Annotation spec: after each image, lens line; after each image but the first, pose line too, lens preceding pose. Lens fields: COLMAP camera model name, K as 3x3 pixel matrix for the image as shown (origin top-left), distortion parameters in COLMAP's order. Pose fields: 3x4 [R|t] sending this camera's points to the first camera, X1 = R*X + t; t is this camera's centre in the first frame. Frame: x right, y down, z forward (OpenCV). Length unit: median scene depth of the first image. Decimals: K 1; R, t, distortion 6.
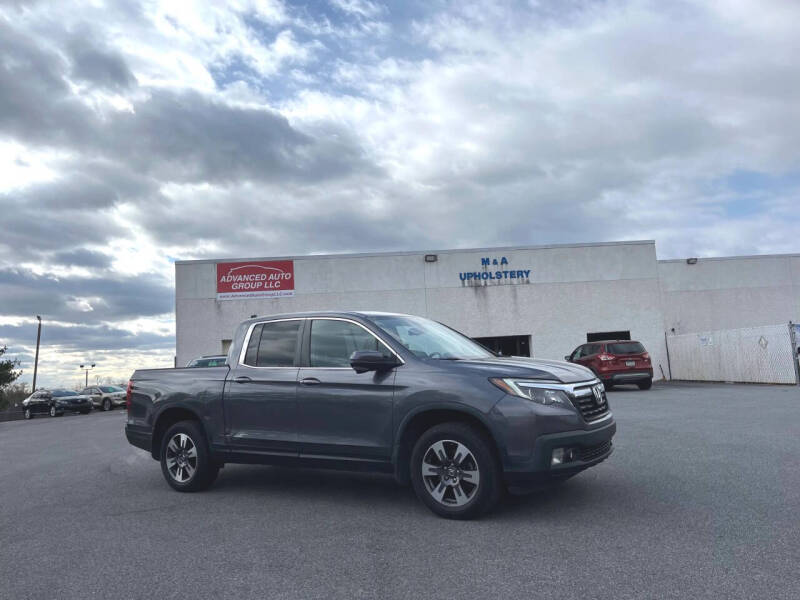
lens RADIAL K [[624.1, 0, 387.7], [0, 624.1, 314.0], [0, 0, 1]] dist [0.107340, -0.144305]
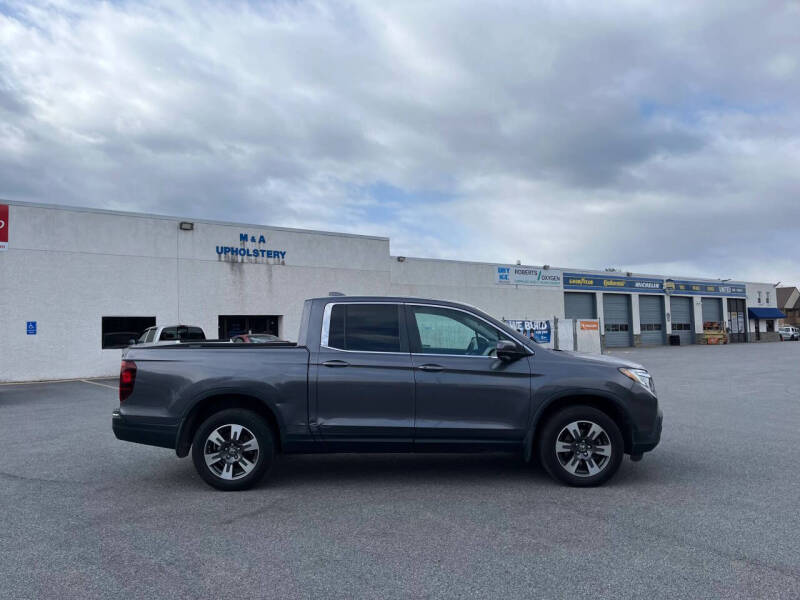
lens RADIAL K [[609.5, 0, 400.0], [0, 609.5, 300.0], [0, 0, 1]] dist [0.060357, -0.089648]
pose [[0.831136, 0.067913, 0.551906, -0.167562], [-0.076992, 0.997009, -0.006737, 0.002255], [-0.550713, -0.036893, 0.833879, 0.049509]]
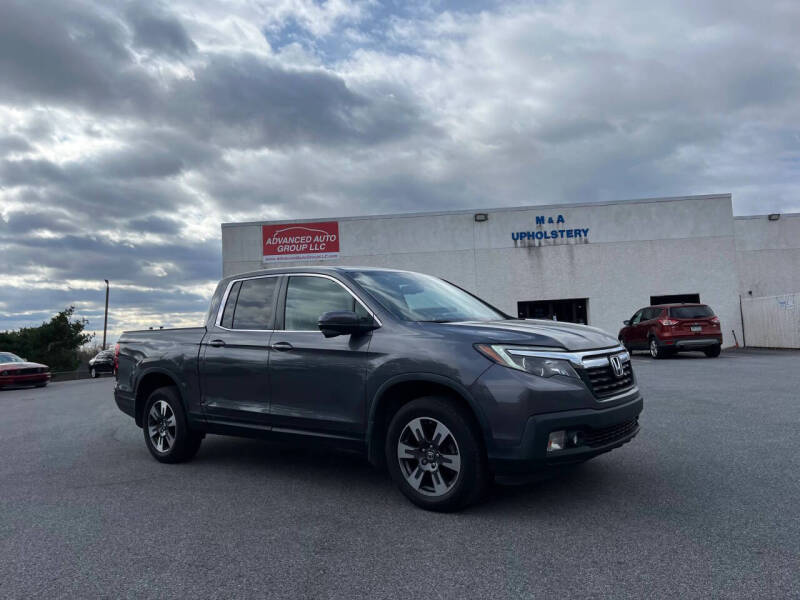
lens RADIAL K [[625.6, 0, 380.7], [0, 625.6, 302.1], [0, 0, 1]] dist [0.052396, -0.004689]
pose [[0.994010, 0.001688, -0.109278, 0.025627], [0.002482, 0.999274, 0.038018, 0.002975], [0.109263, -0.038062, 0.993284, 0.033769]]
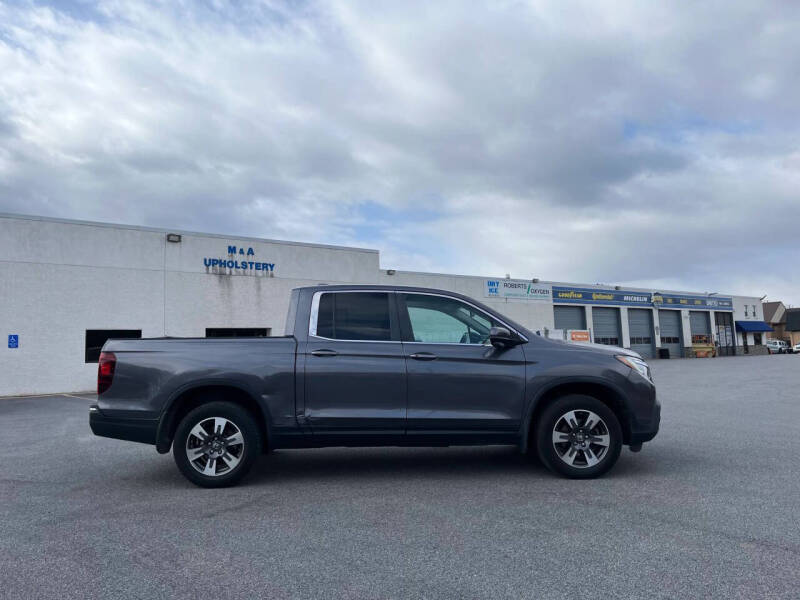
lens RADIAL K [[609.5, 0, 400.0], [0, 609.5, 300.0], [0, 0, 1]] dist [0.060357, -0.089648]
pose [[0.821958, 0.078657, 0.564091, -0.162884], [-0.068245, 0.996884, -0.039562, 0.014185], [-0.565445, -0.005978, 0.824764, 0.055533]]
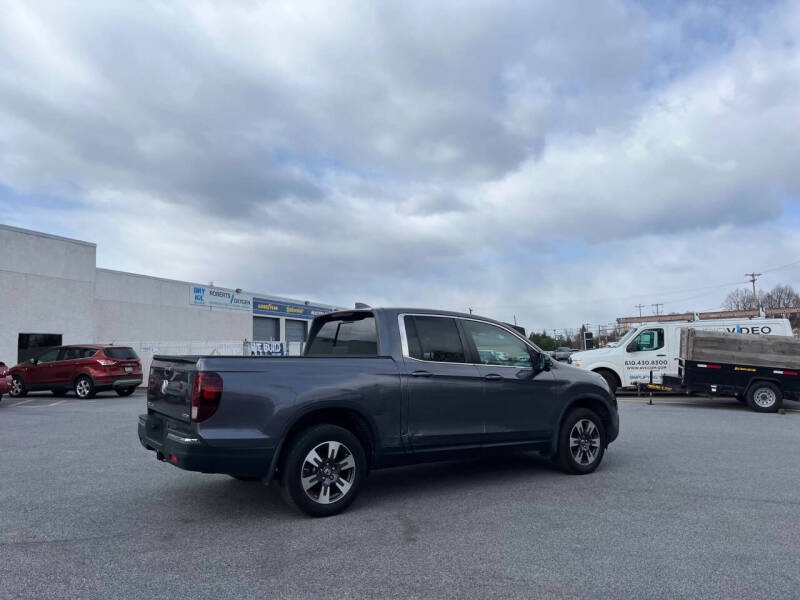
lens RADIAL K [[609.5, 0, 400.0], [0, 609.5, 300.0], [0, 0, 1]] dist [0.060357, -0.089648]
pose [[0.373079, 0.131660, 0.918411, -0.278788], [-0.097159, 0.989982, -0.102452, 0.023363], [-0.922699, -0.051009, 0.382133, 0.175112]]
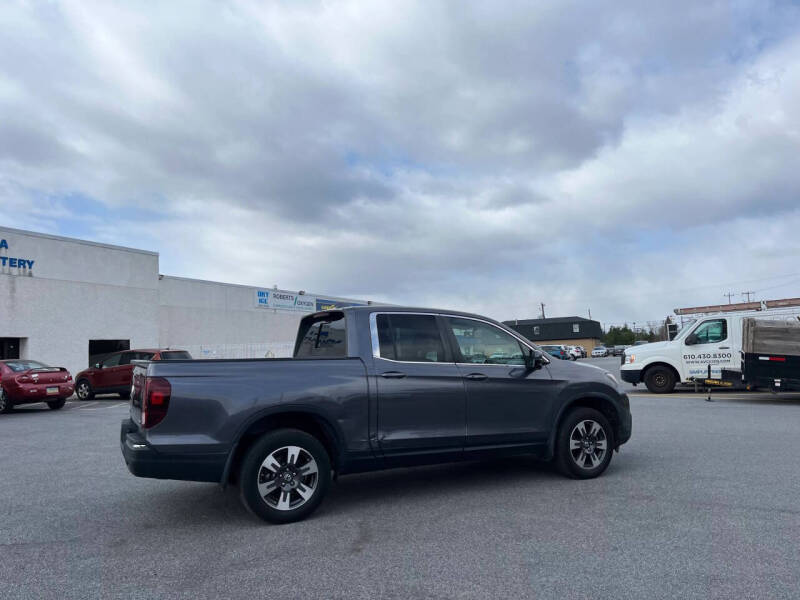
lens RADIAL K [[609.5, 0, 400.0], [0, 609.5, 300.0], [0, 0, 1]] dist [0.060357, -0.089648]
pose [[0.487191, 0.114892, 0.865705, -0.253373], [-0.077661, 0.993080, -0.088092, 0.018889], [-0.869835, -0.024314, 0.492742, 0.143430]]
